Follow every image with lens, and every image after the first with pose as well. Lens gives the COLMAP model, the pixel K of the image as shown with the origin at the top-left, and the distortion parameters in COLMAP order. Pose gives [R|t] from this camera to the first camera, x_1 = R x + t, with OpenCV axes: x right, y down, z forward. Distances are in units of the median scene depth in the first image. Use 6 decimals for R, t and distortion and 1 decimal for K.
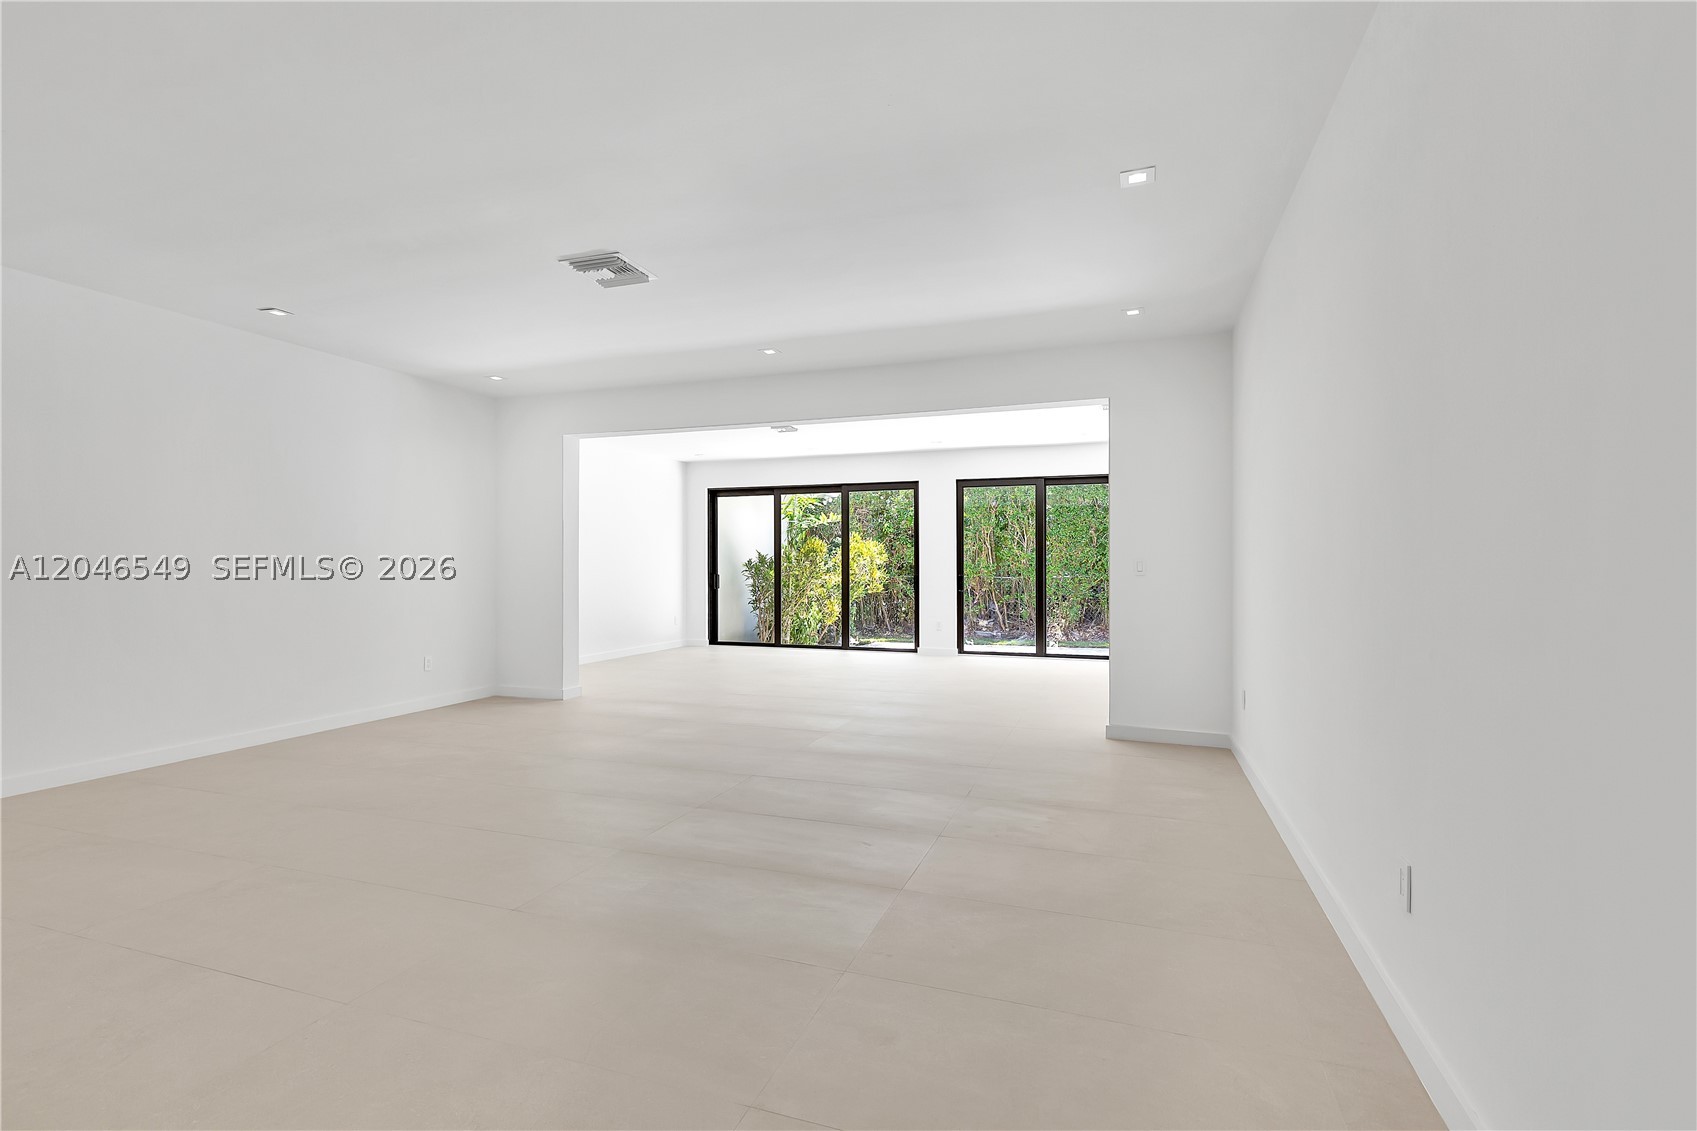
lens RADIAL K [[775.9, 0, 861.7], [0, 775.9, 568.3], [0, 0, 1]] dist [0.009240, -0.000829]
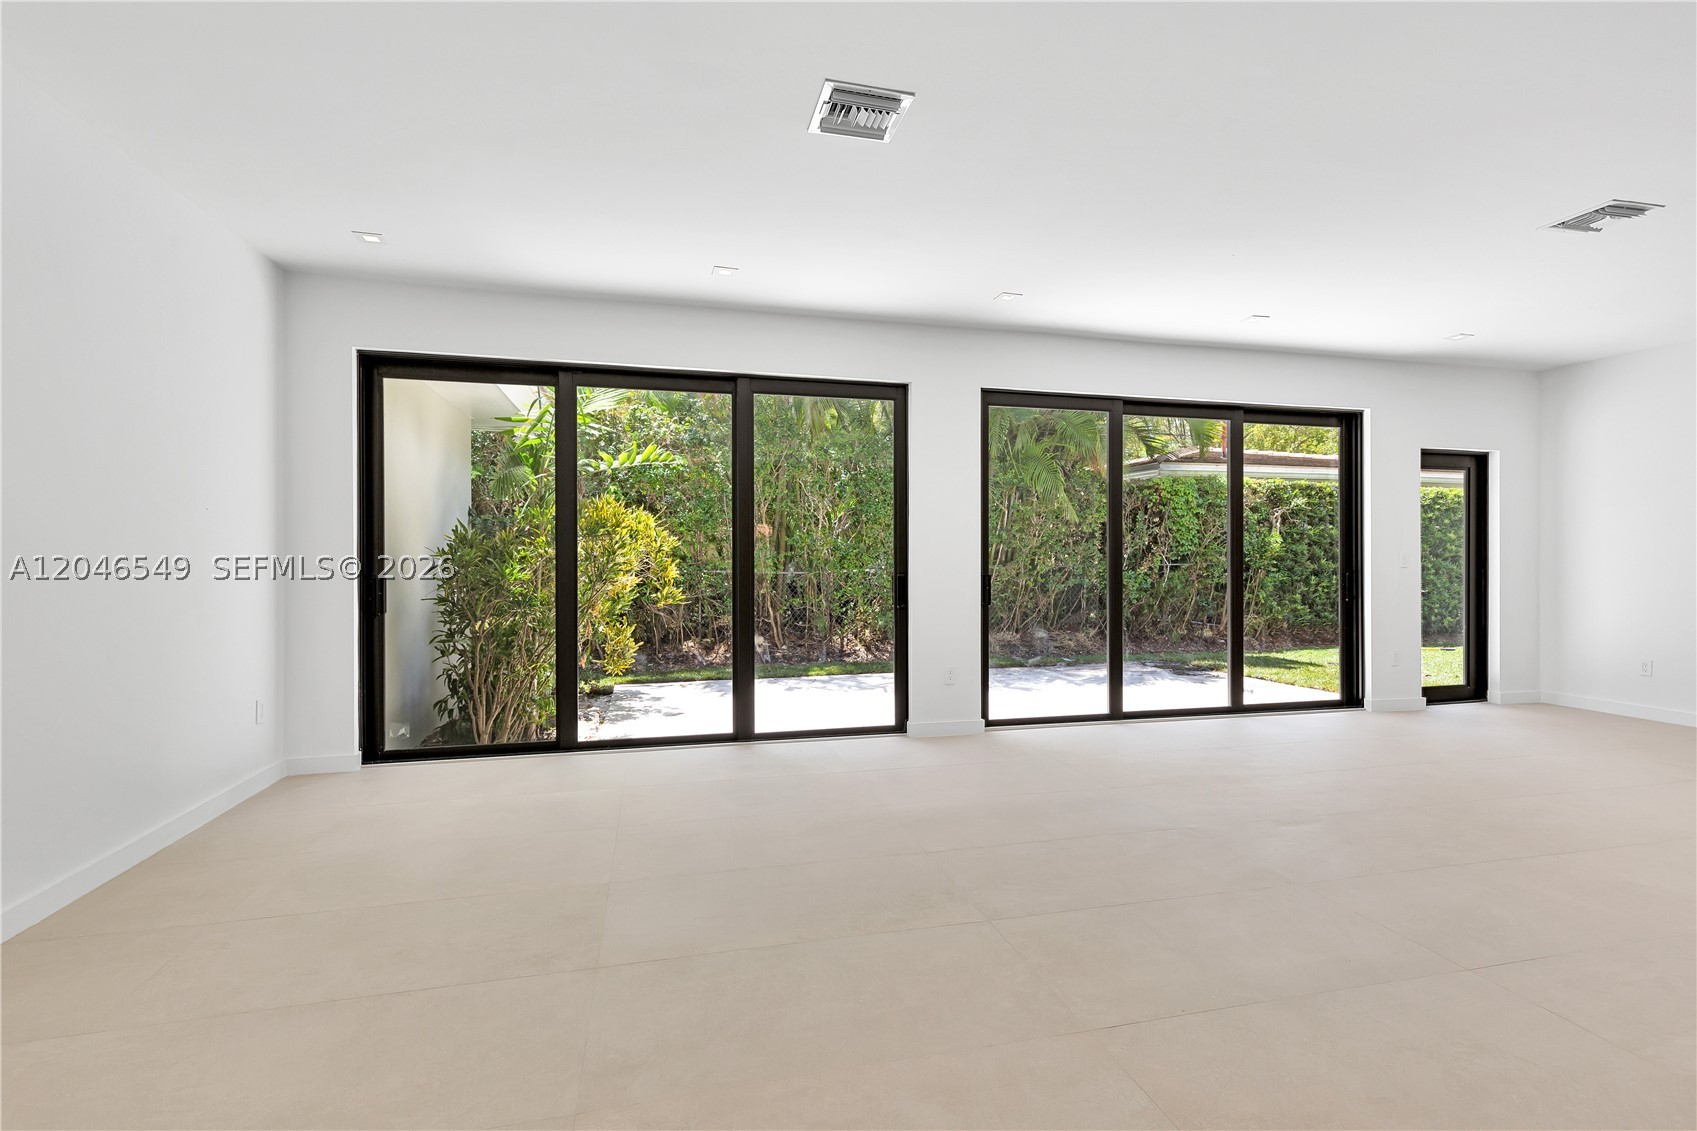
lens RADIAL K [[775.9, 0, 852.6], [0, 775.9, 555.5], [0, 0, 1]] dist [0.009240, -0.000829]
pose [[0.835737, 0.002392, 0.549125, -0.220885], [-0.000837, 0.999995, -0.003083, -0.001914], [-0.549130, 0.002117, 0.835735, 0.594247]]
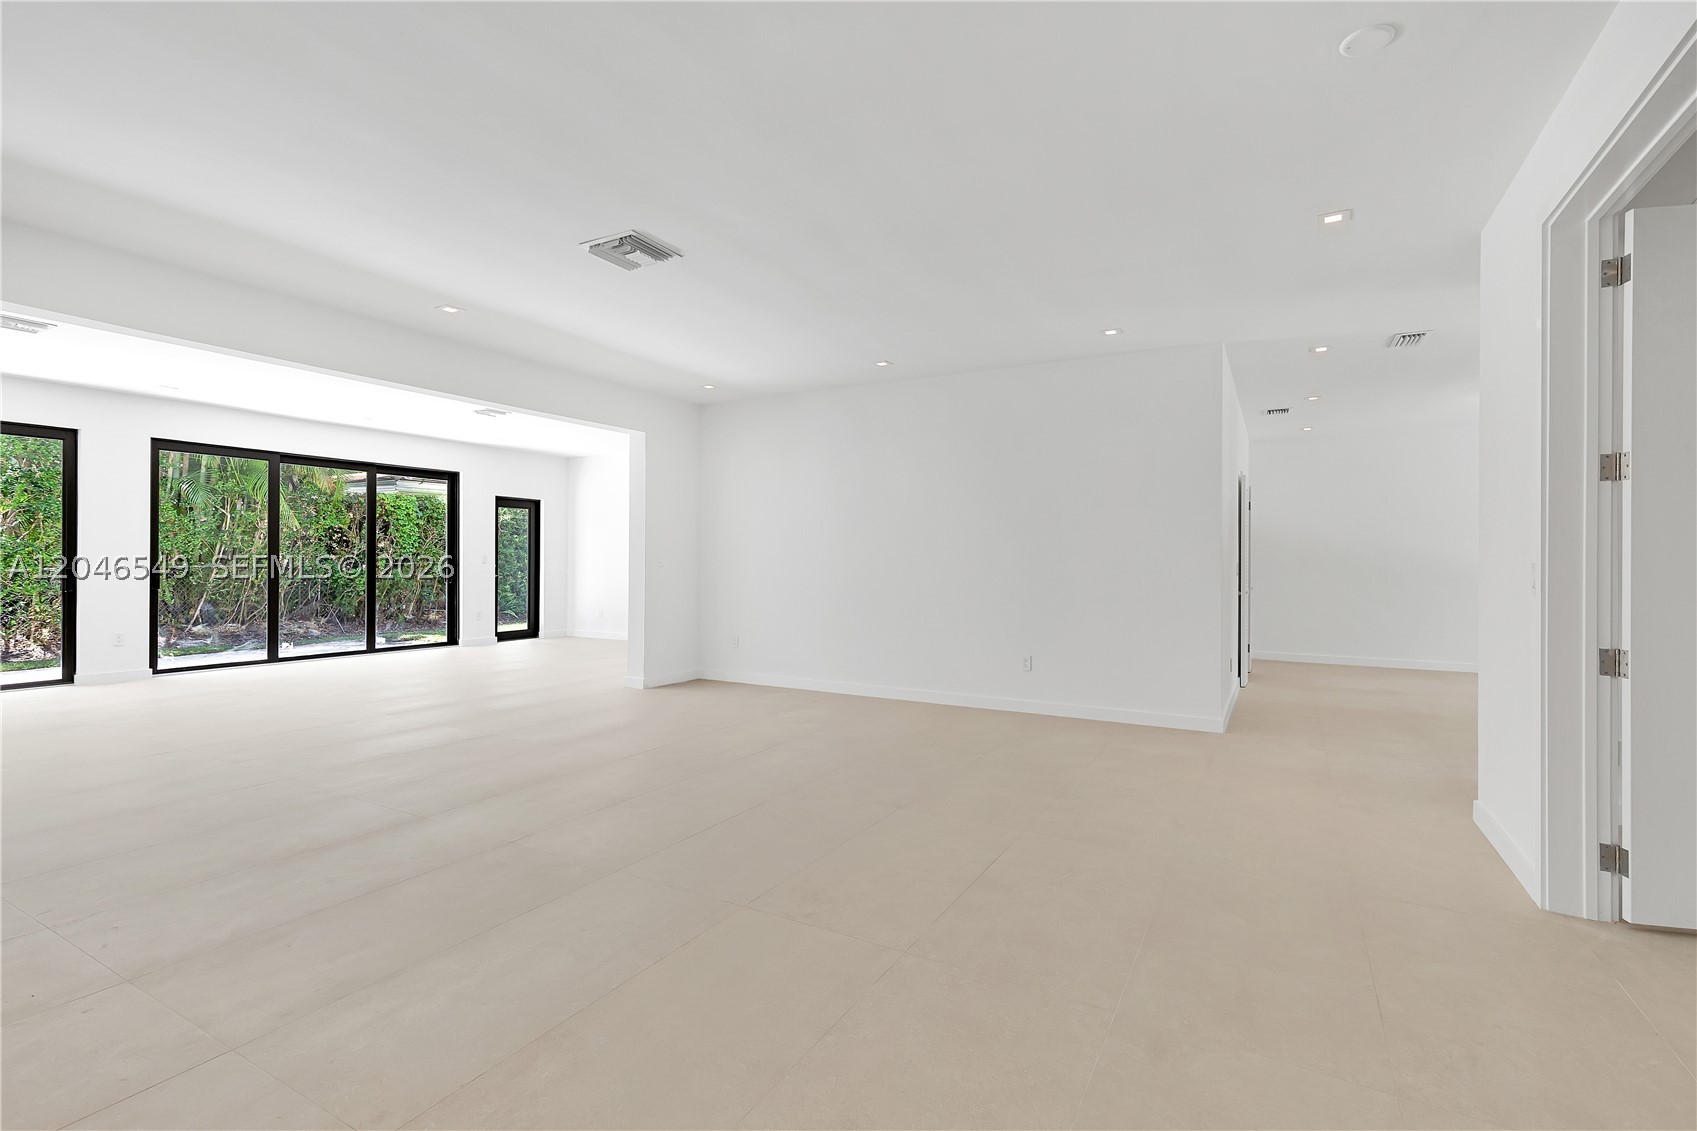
lens RADIAL K [[775.9, 0, 854.5], [0, 775.9, 557.5], [0, 0, 1]] dist [0.009240, -0.000829]
pose [[0.179962, 0.005738, 0.983657, -0.467571], [-0.005380, 0.999974, -0.004849, -0.000642], [-0.983659, -0.004419, 0.179988, 0.201095]]
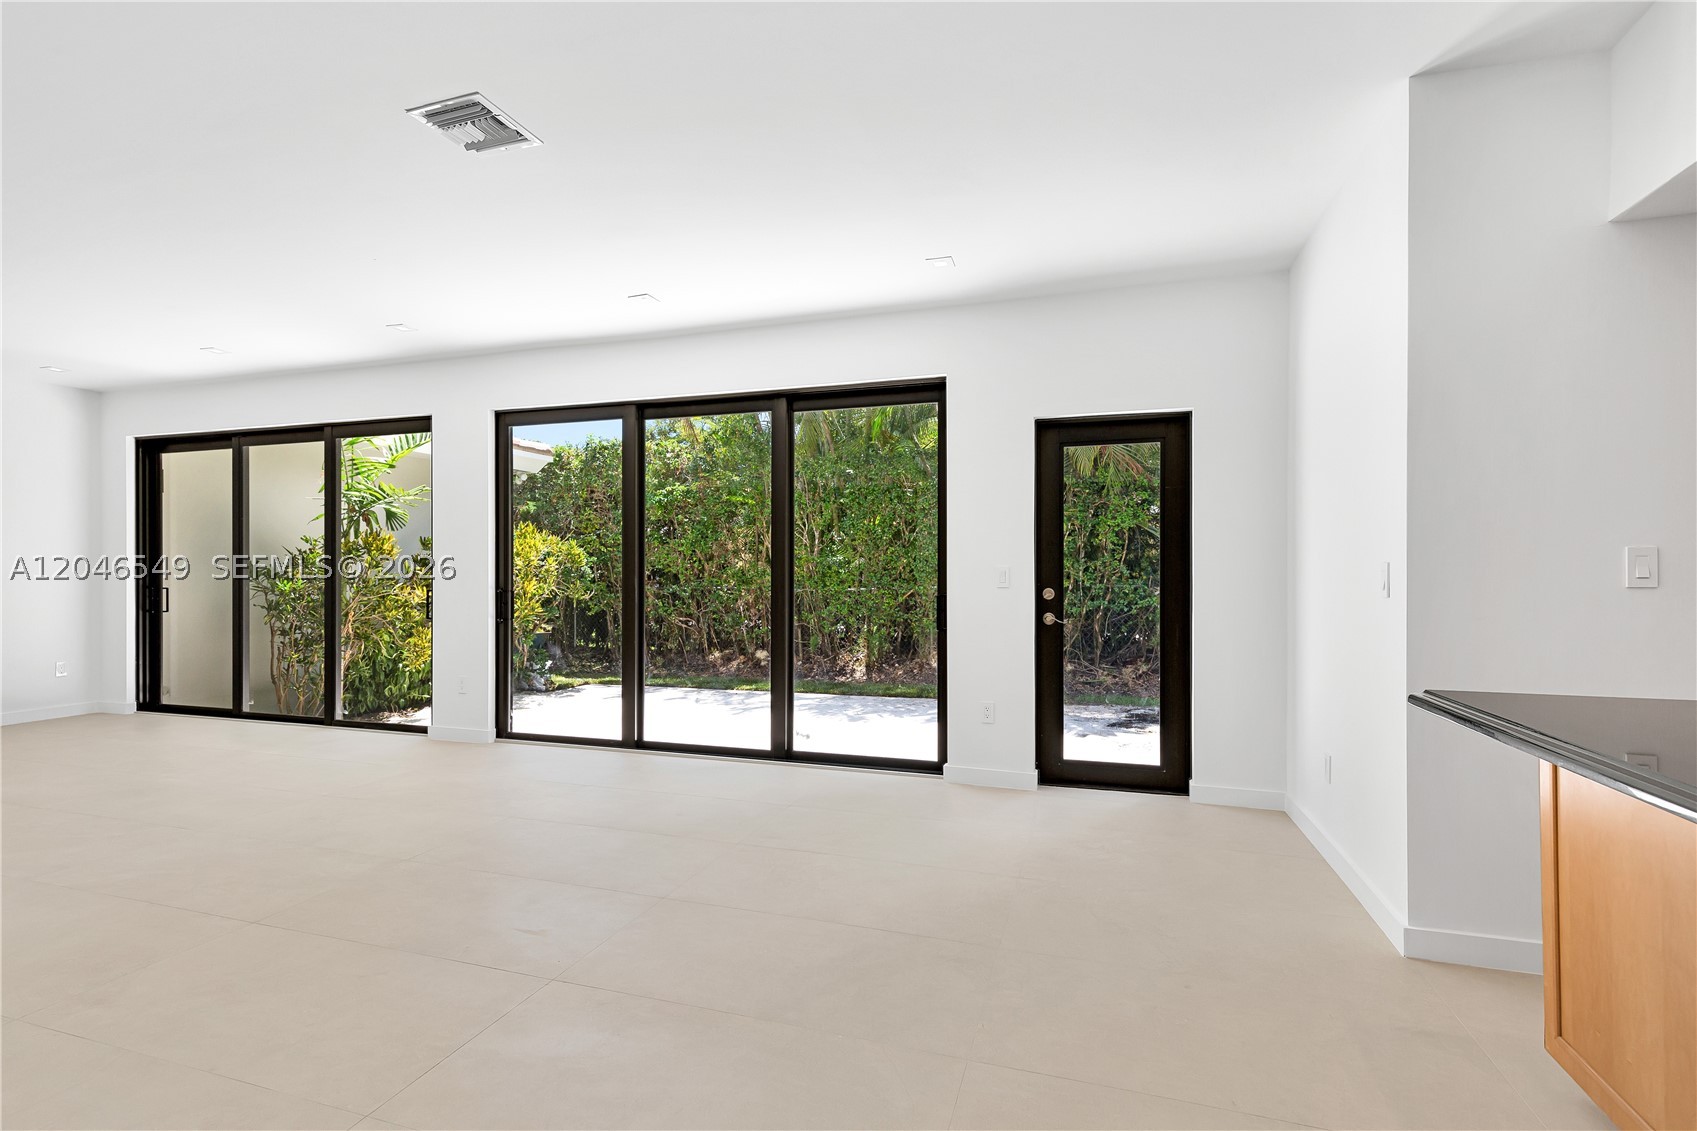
lens RADIAL K [[852.3, 0, 841.4], [0, 852.3, 565.7], [0, 0, 1]] dist [-0.008795, -0.001225]
pose [[0.999973, -0.002187, 0.007042, 0.340173], [0.002202, 0.999996, -0.002008, -0.006487], [-0.007038, 0.002023, 0.999973, 0.402613]]
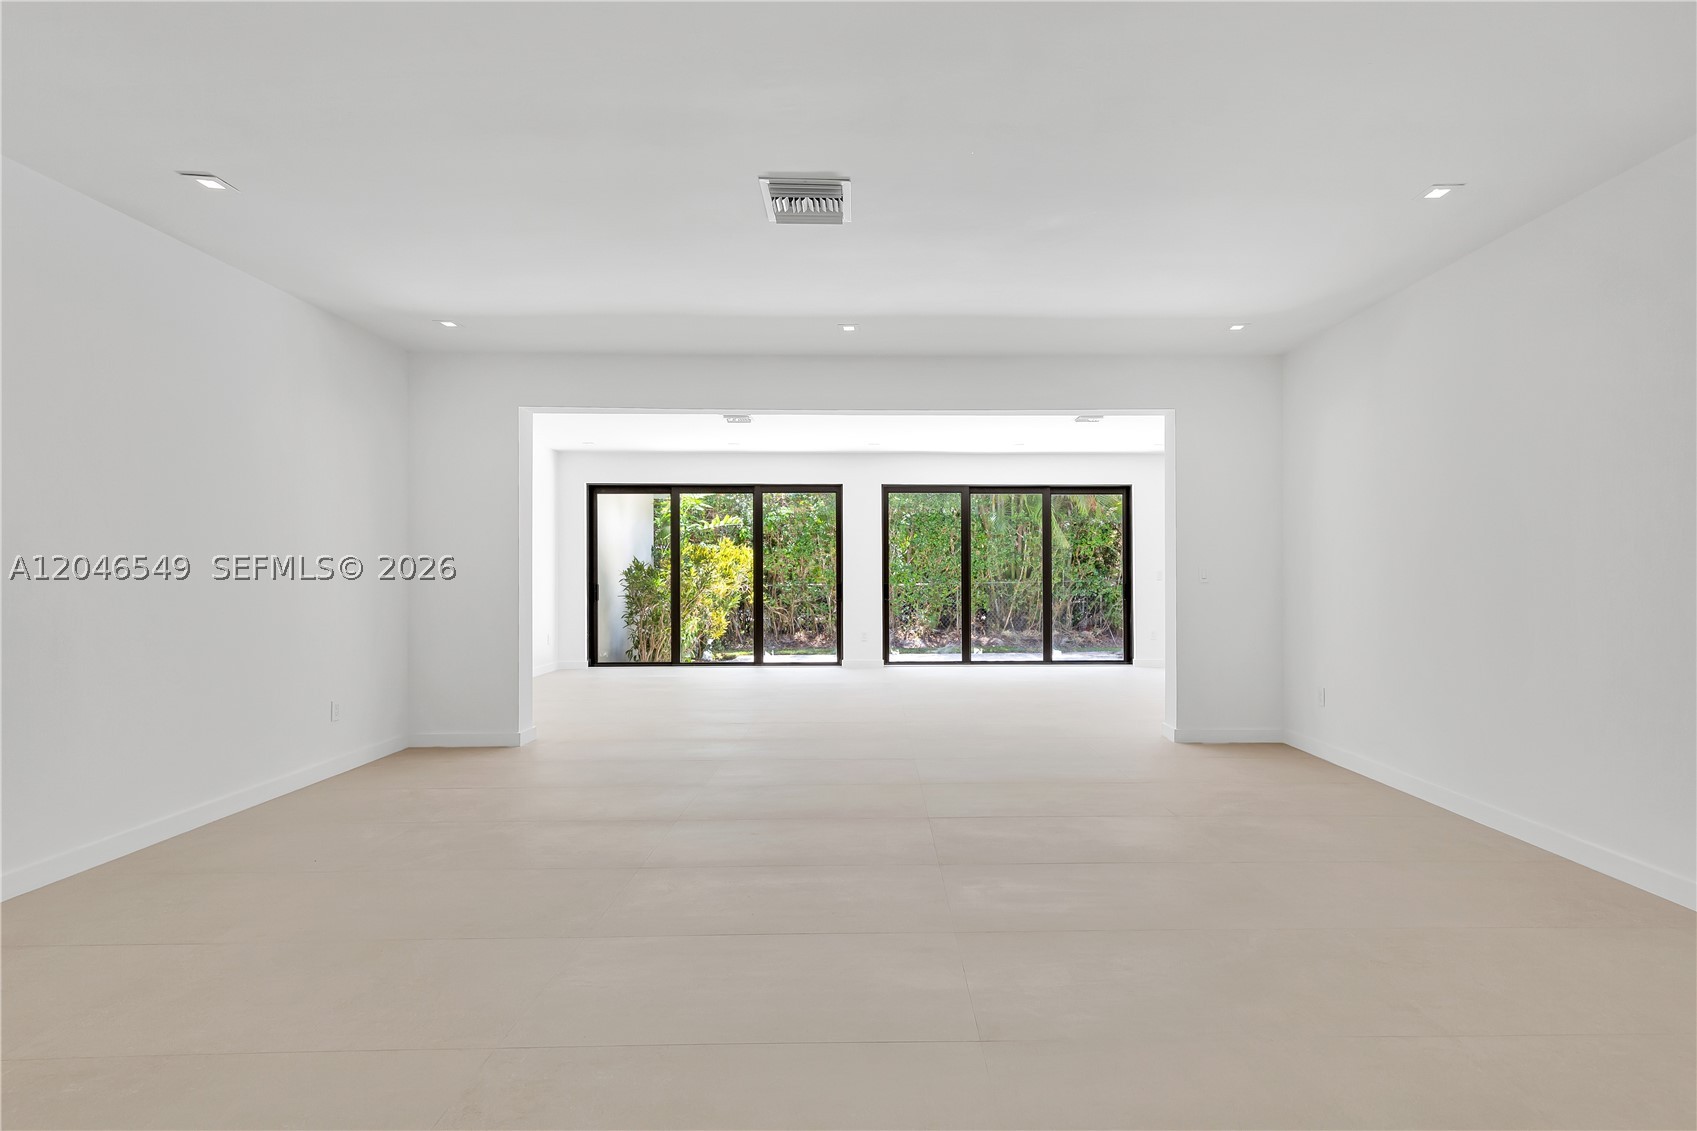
lens RADIAL K [[775.9, 0, 889.9], [0, 775.9, 566.7], [0, 0, 1]] dist [0.009240, -0.000829]
pose [[0.936450, 0.002671, 0.350790, -0.200103], [0.001983, 0.999915, -0.012909, 0.000586], [-0.350795, 0.012784, 0.936365, 0.088145]]
